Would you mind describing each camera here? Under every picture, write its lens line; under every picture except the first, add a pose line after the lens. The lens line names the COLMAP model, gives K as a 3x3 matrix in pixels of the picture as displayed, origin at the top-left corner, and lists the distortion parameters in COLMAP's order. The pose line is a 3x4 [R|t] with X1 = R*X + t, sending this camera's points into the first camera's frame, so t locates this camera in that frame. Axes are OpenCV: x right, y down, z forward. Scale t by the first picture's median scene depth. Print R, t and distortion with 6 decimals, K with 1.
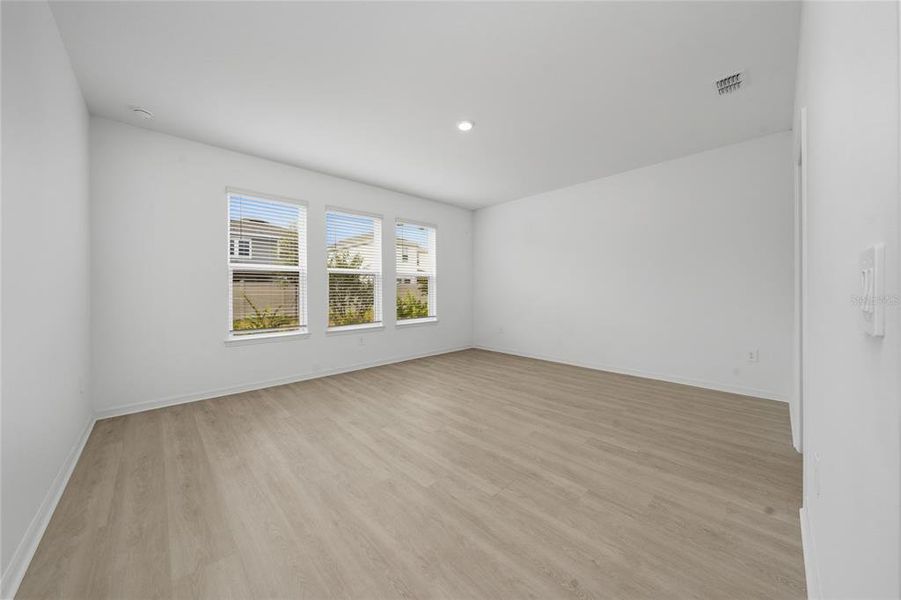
lens RADIAL K [[300.8, 0, 451.8], [0, 300.8, 292.5], [0, 0, 1]] dist [-0.008998, 0.000075]
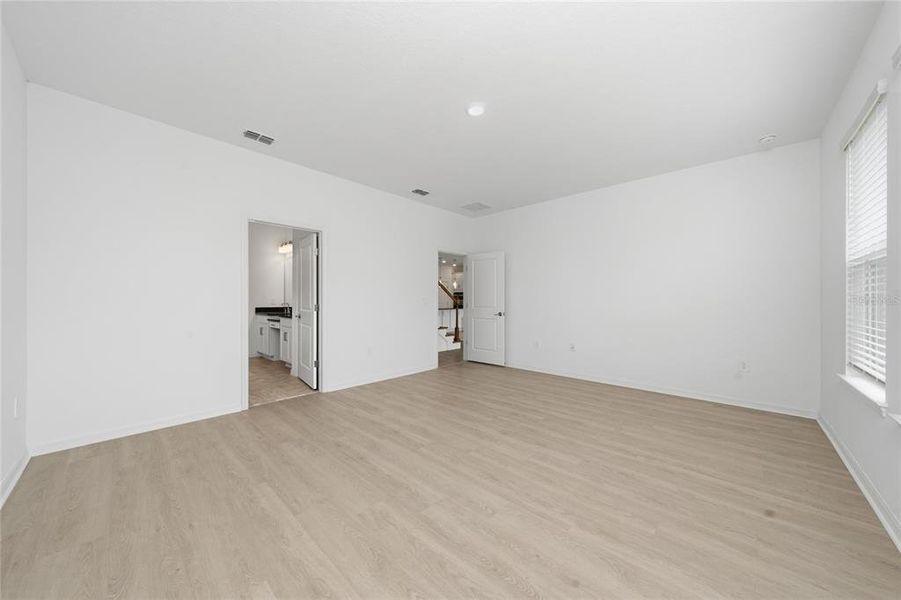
lens RADIAL K [[300.8, 0, 450.5], [0, 300.8, 306.2], [0, 0, 1]] dist [-0.008998, 0.000075]
pose [[-0.998482, 0.003258, -0.054979, 0.188532], [0.002681, 0.999940, 0.010578, 0.004219], [0.055011, 0.010415, -0.998431, 2.078906]]
